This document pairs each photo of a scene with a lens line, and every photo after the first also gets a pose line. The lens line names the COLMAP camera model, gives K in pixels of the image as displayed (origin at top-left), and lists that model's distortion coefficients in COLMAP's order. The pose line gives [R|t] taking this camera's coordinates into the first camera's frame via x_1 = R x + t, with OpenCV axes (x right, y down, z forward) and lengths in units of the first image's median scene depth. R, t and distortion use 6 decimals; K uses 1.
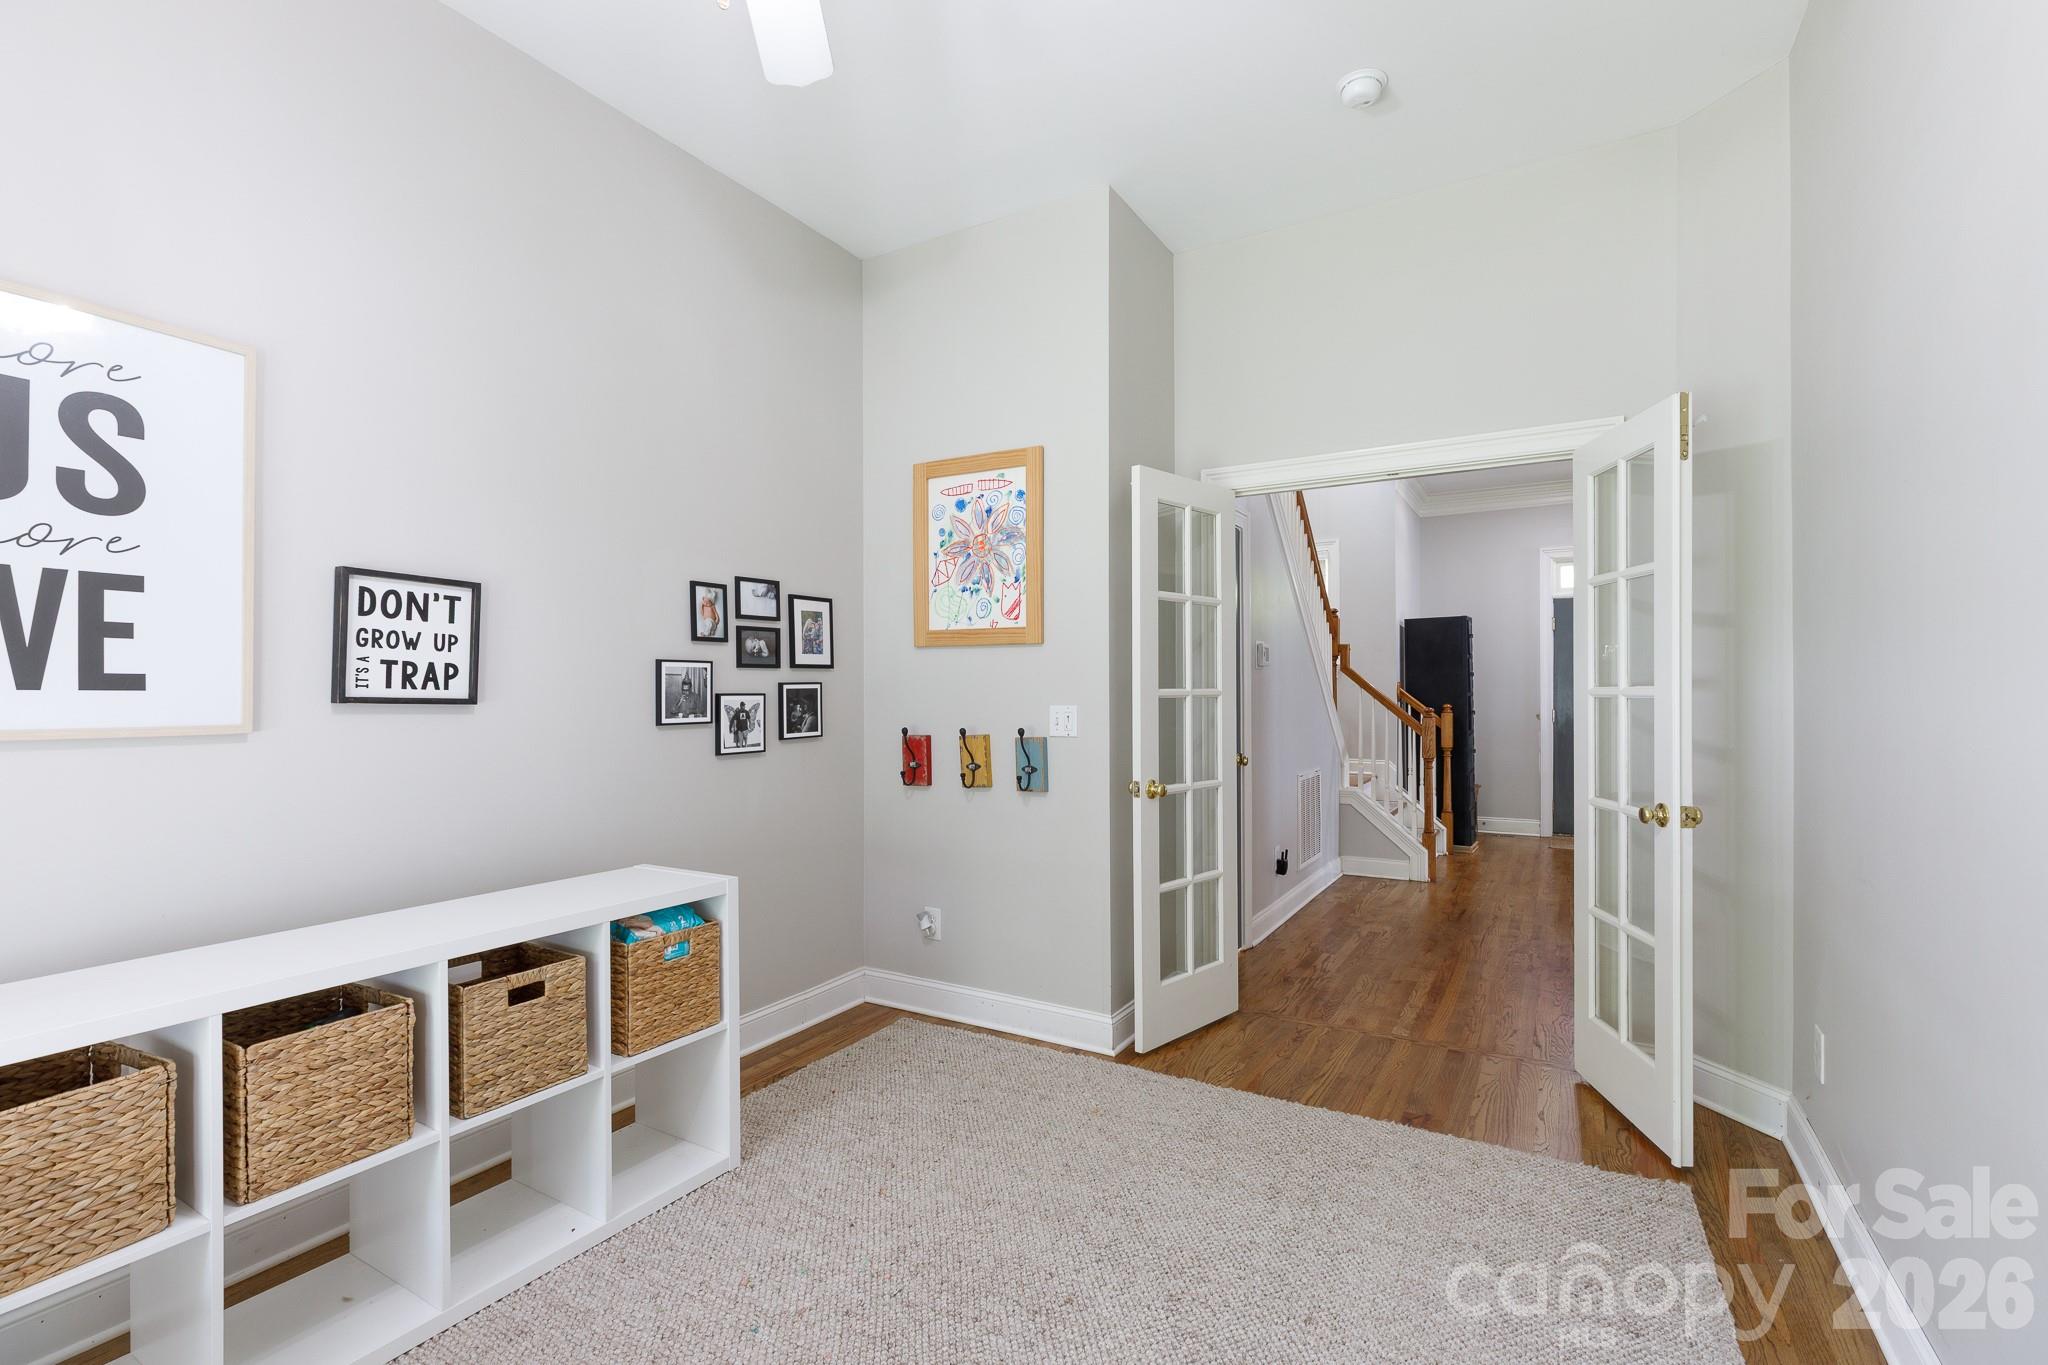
lens RADIAL K [[912.6, 0, 1024.1], [0, 912.6, 675.8], [0, 0, 1]] dist [0.003716, -0.000116]
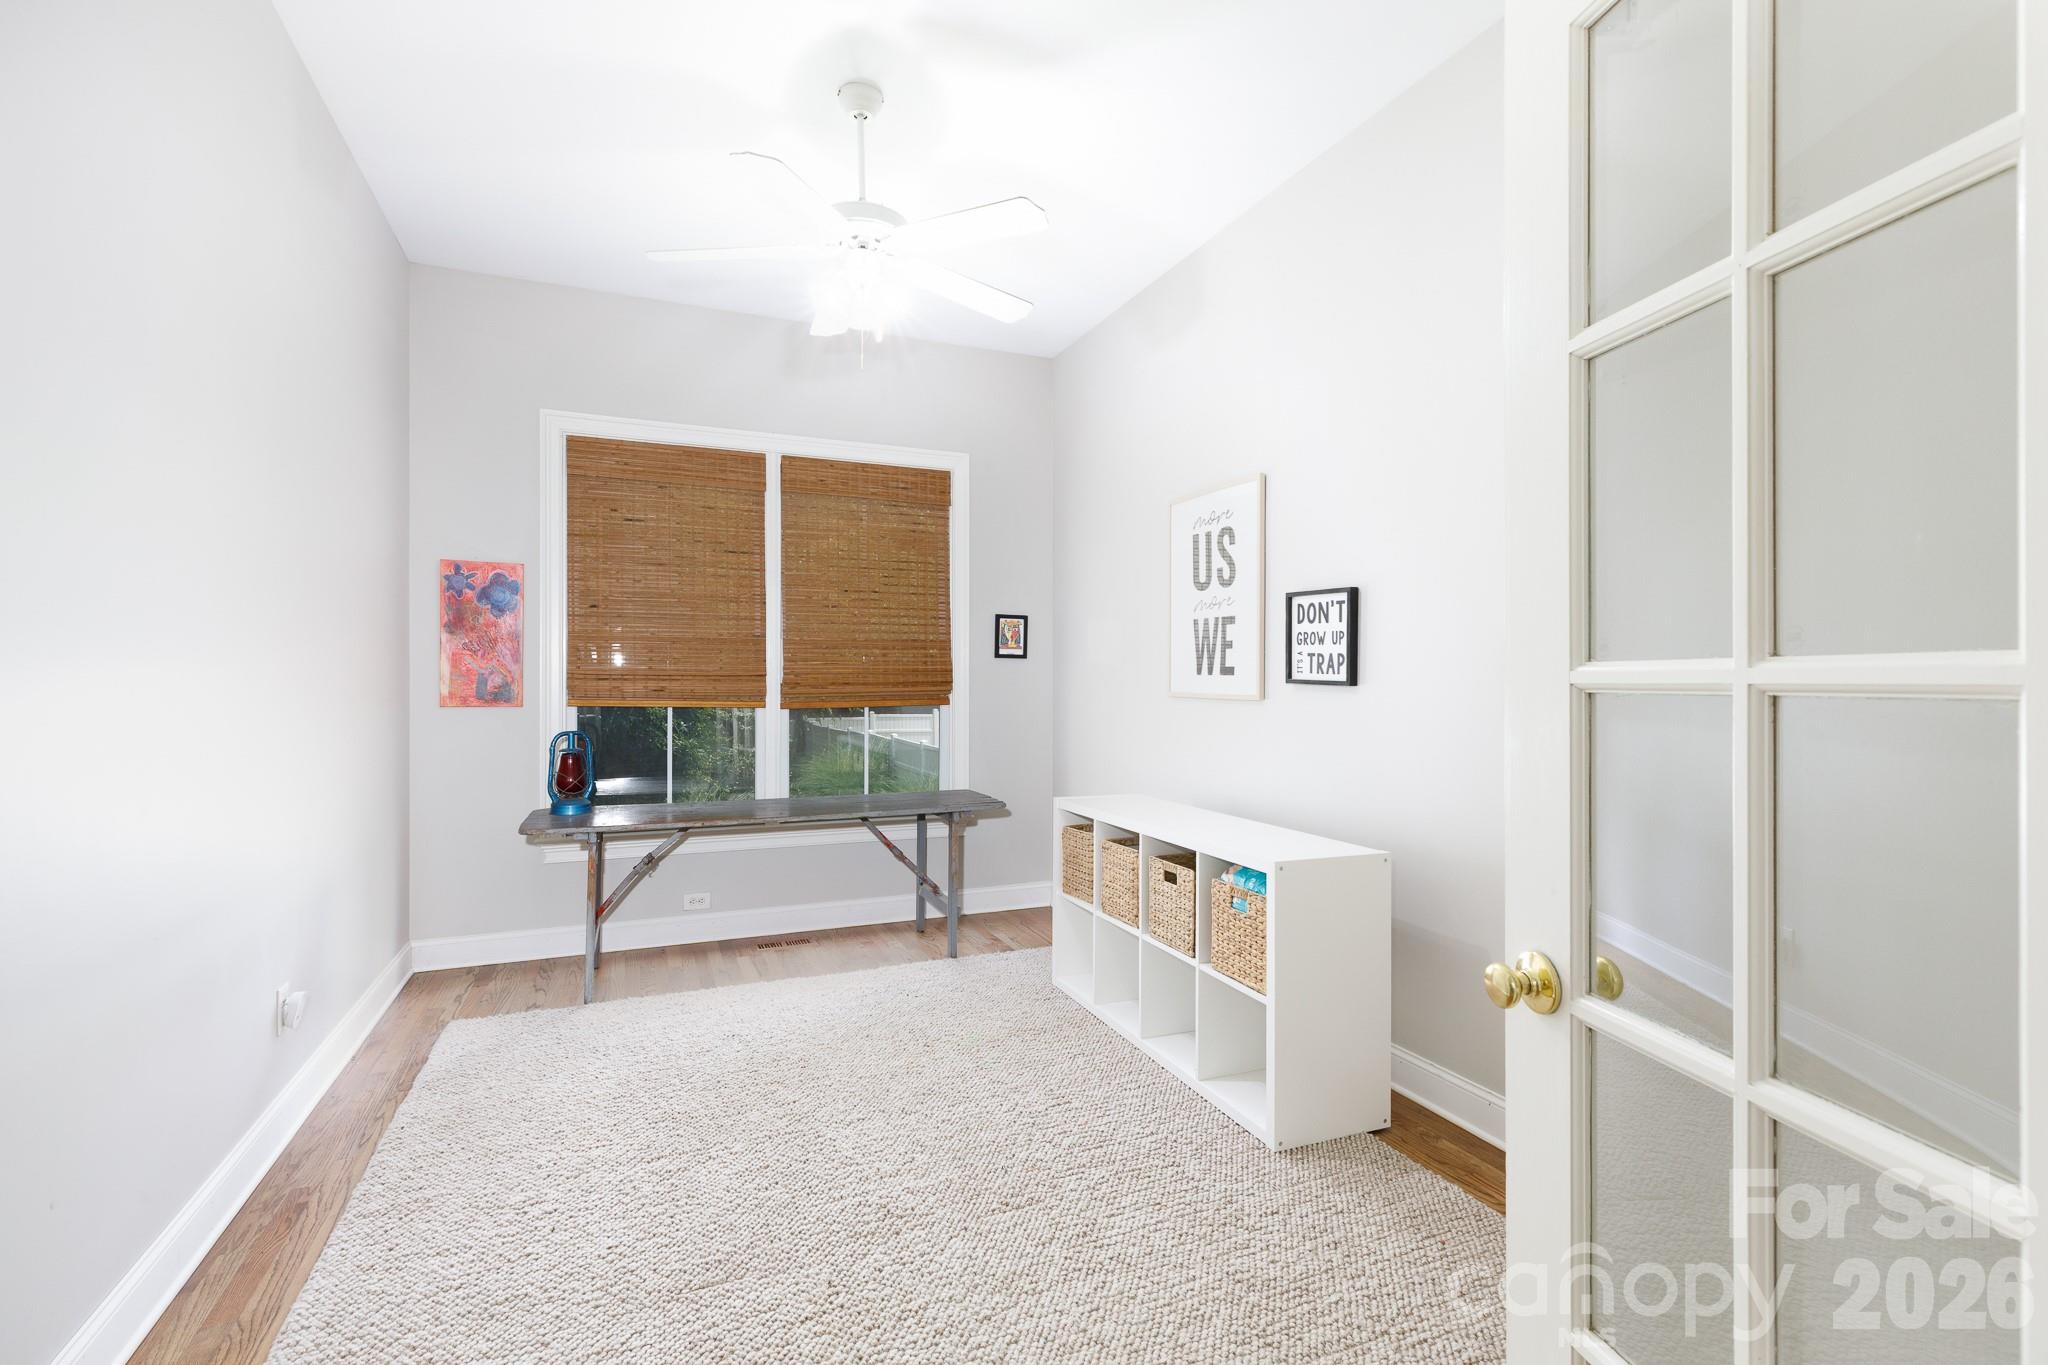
lens RADIAL K [[912.6, 0, 1024.1], [0, 912.6, 675.8], [0, 0, 1]] dist [0.003716, -0.000116]
pose [[-0.586126, 0.001743, -0.810218, 0.716481], [0.018197, 0.999774, -0.011014, 0.025431], [0.810015, -0.021199, -0.586025, 1.496984]]
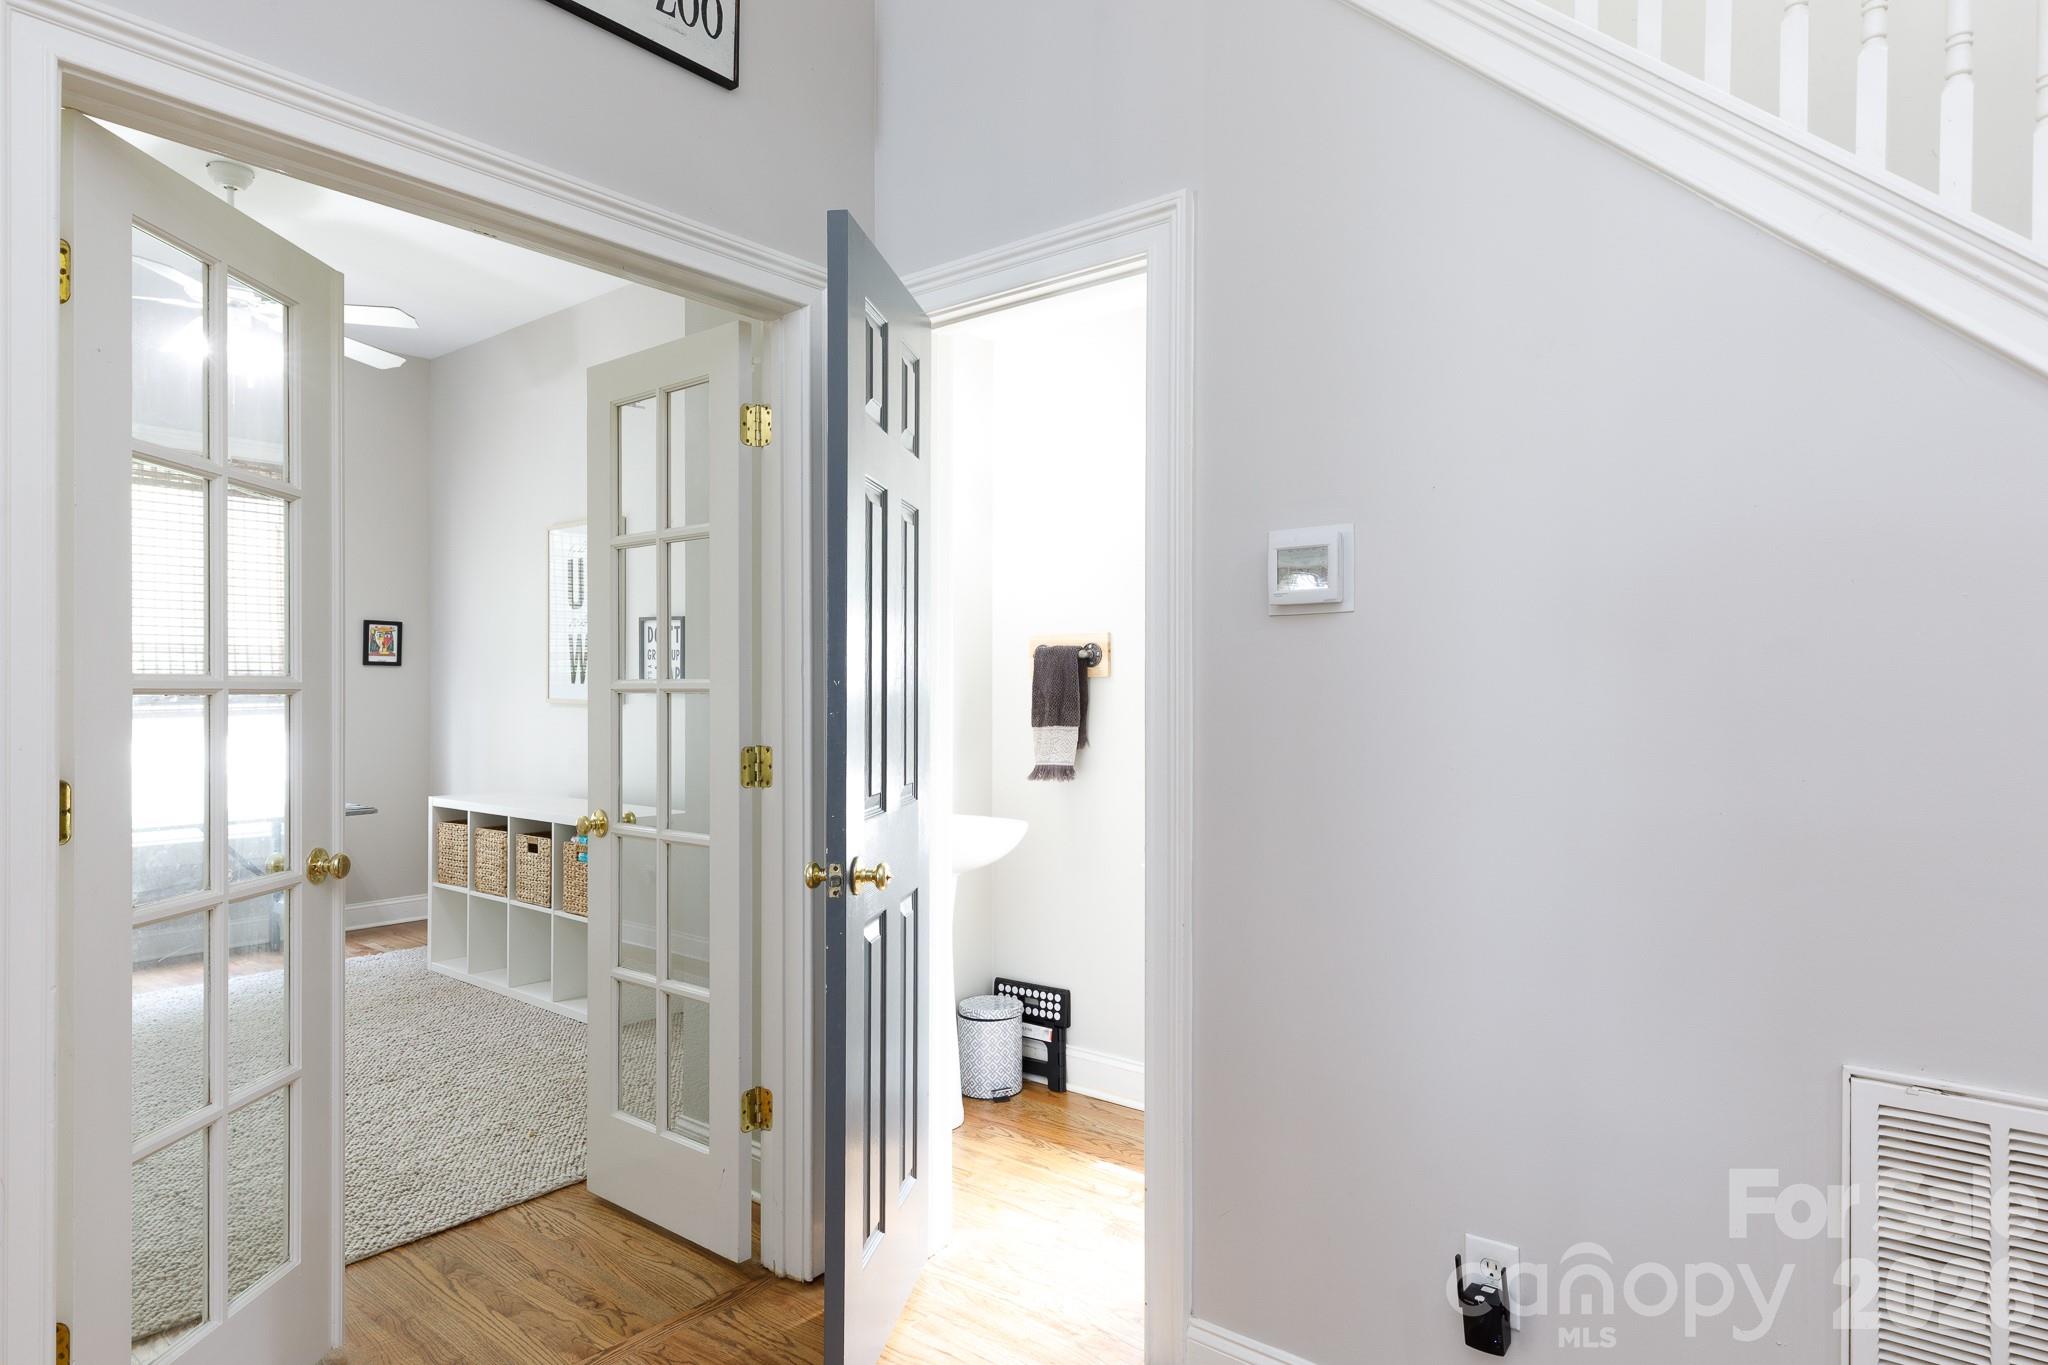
lens RADIAL K [[1127.1, 0, 1016.0], [0, 1127.1, 692.6], [0, 0, 1]] dist [-0.000528, -0.000053]
pose [[-0.125397, 0.007087, -0.992081, 1.410083], [0.018232, 0.999822, 0.004838, 0.035308], [0.991939, -0.017481, -0.125504, 2.003117]]
